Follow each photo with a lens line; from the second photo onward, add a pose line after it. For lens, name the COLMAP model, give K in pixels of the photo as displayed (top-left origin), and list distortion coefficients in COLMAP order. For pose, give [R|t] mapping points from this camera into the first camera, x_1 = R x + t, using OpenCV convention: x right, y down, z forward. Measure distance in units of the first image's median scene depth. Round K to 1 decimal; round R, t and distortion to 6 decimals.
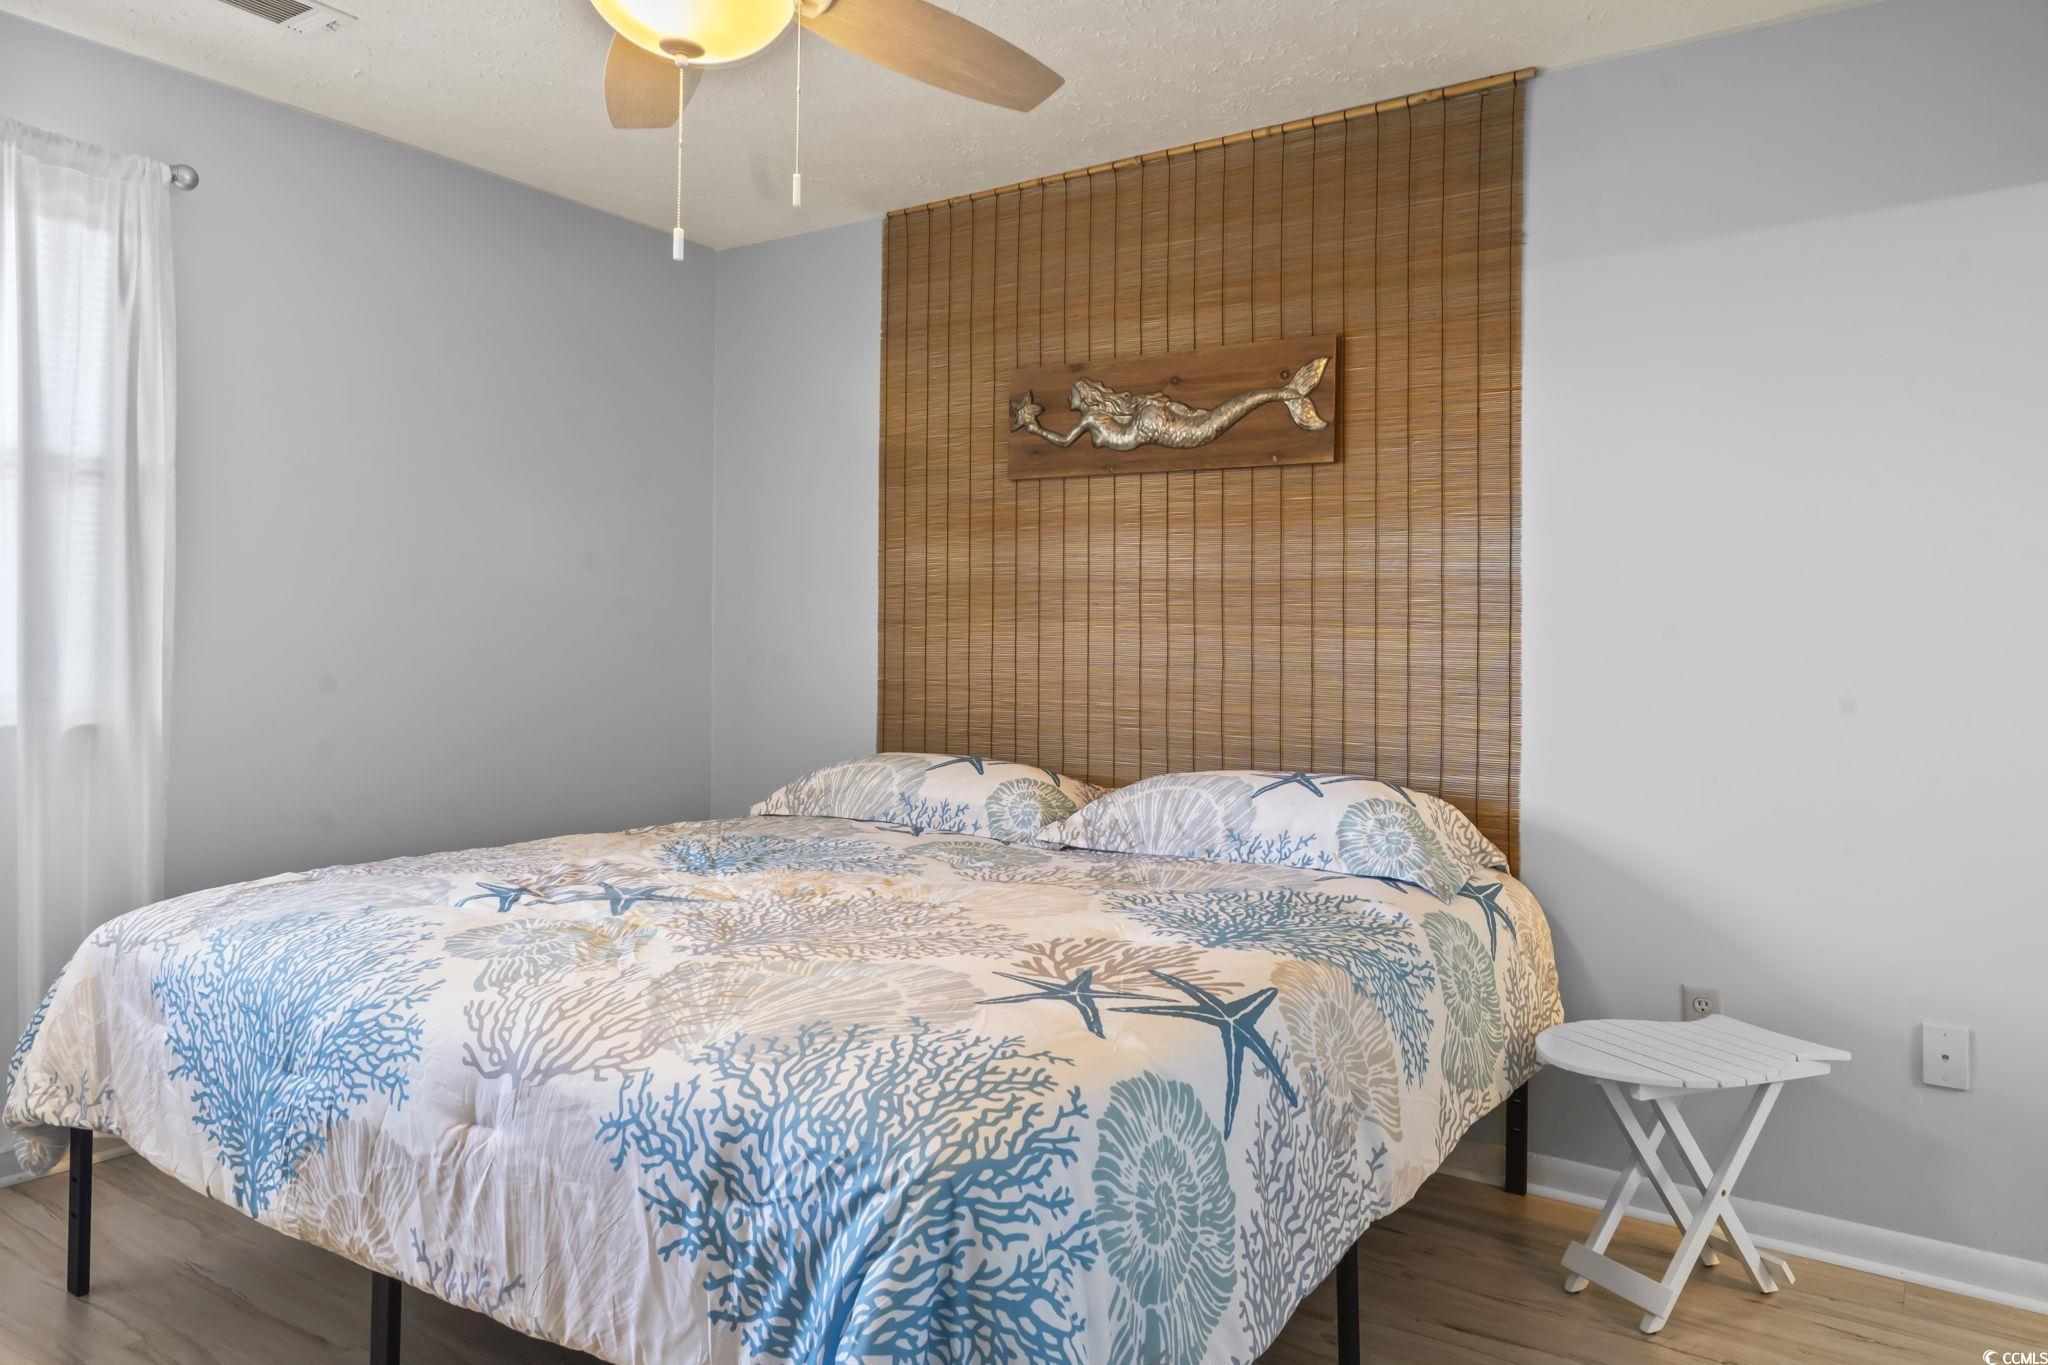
lens RADIAL K [[1398.4, 0, 1023.9], [0, 1398.4, 638.6], [0, 0, 1]] dist [0.002987, -0.001352]
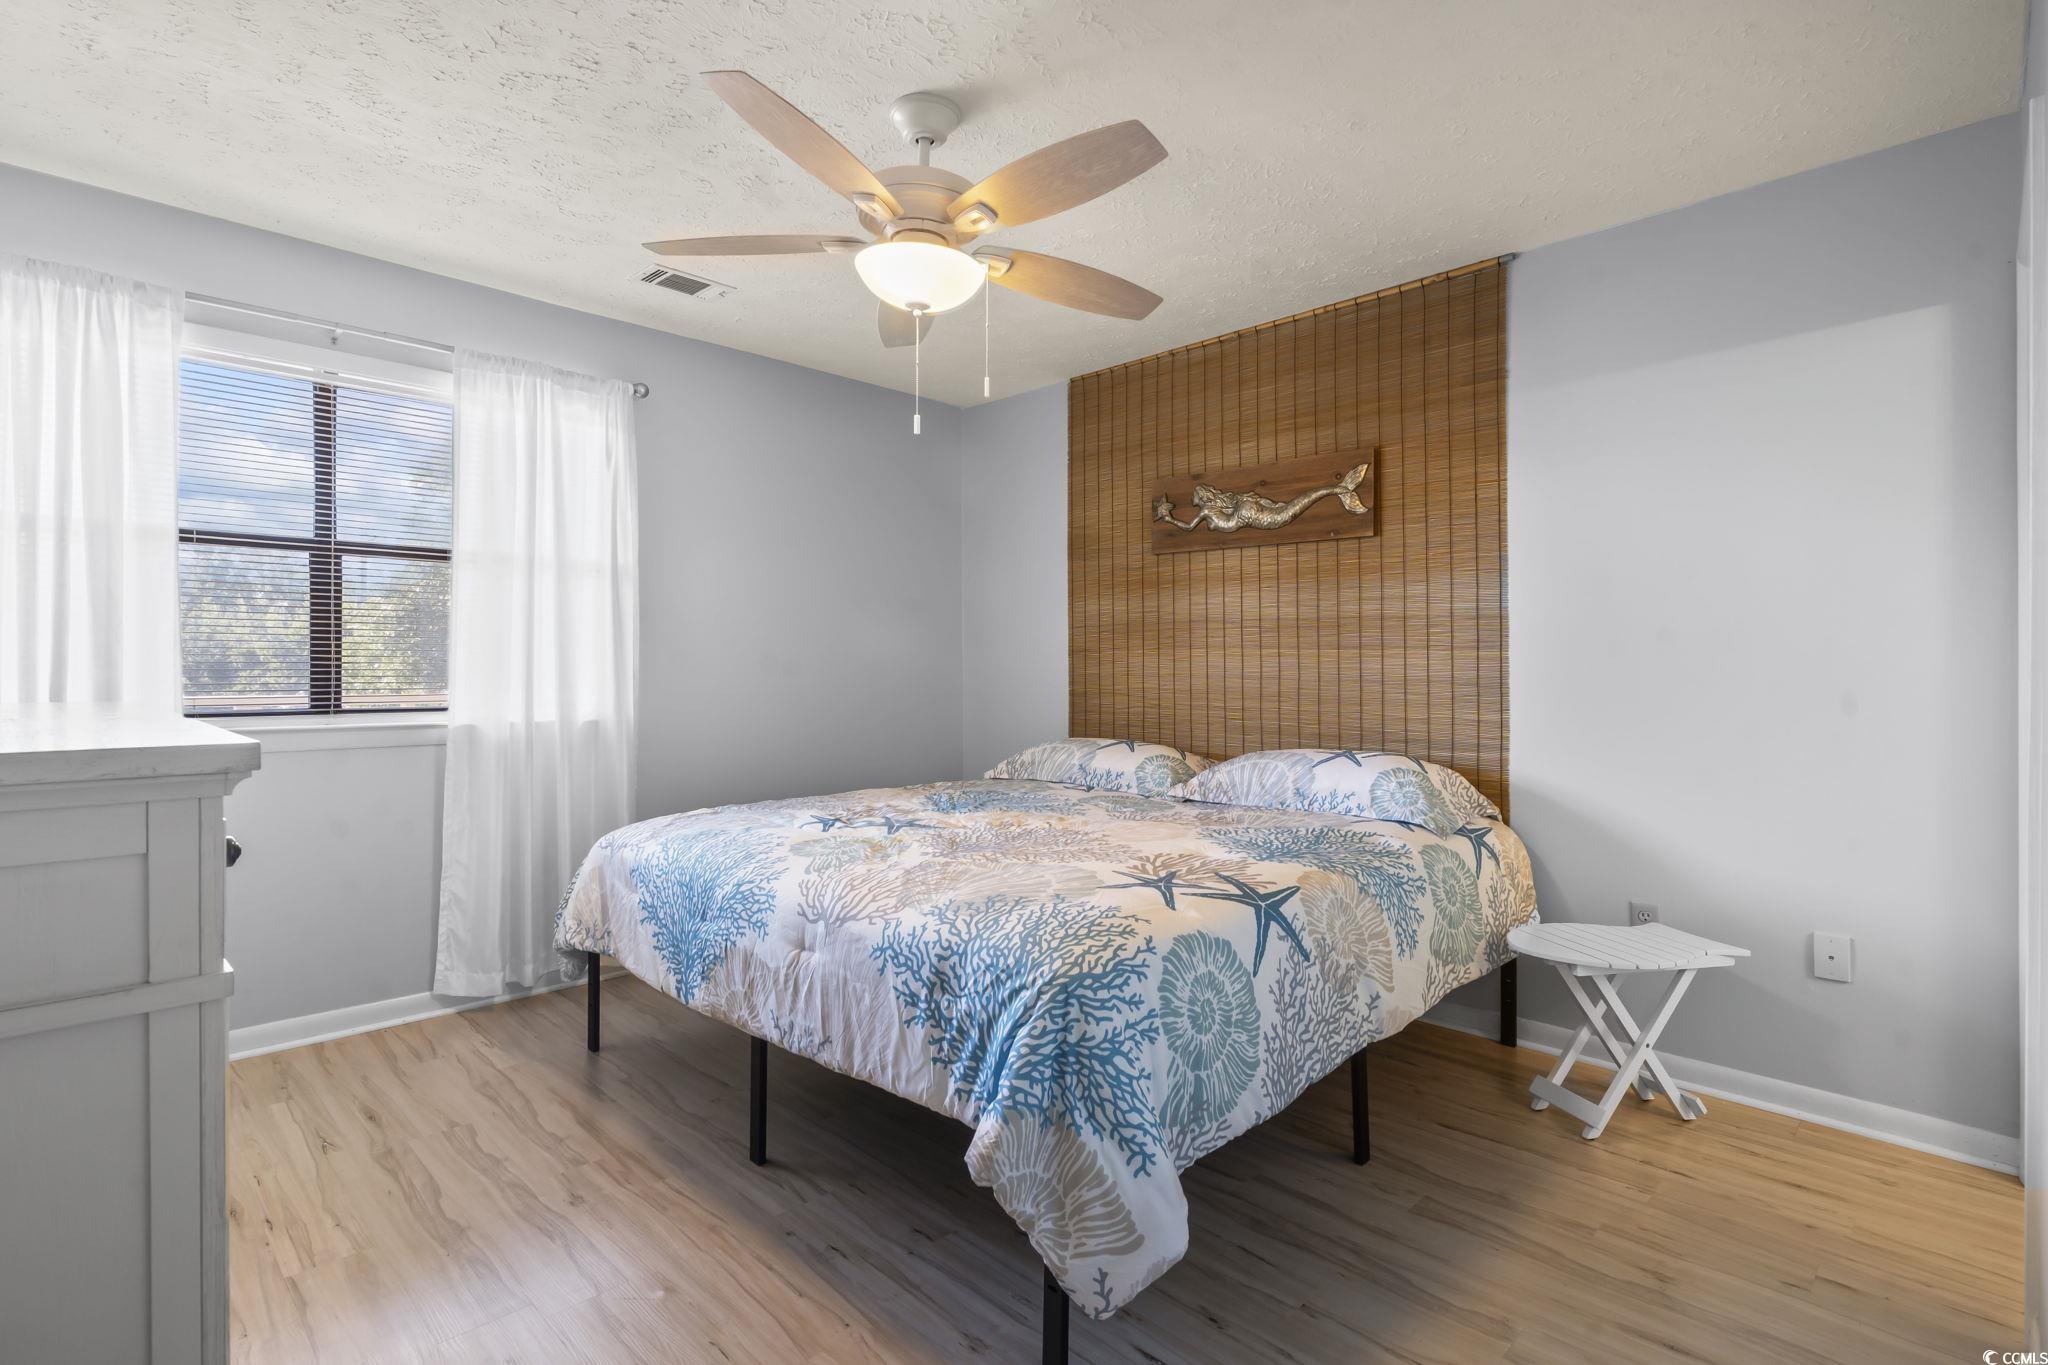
lens RADIAL K [[982.2, 0, 1017.9], [0, 982.2, 661.5], [0, 0, 1]] dist [0.000073, 0.000118]
pose [[0.984271, -0.014361, -0.176082, 0.056206], [0.014303, 0.999896, -0.001602, 0.000051], [0.176086, -0.000942, 0.984374, -0.094390]]
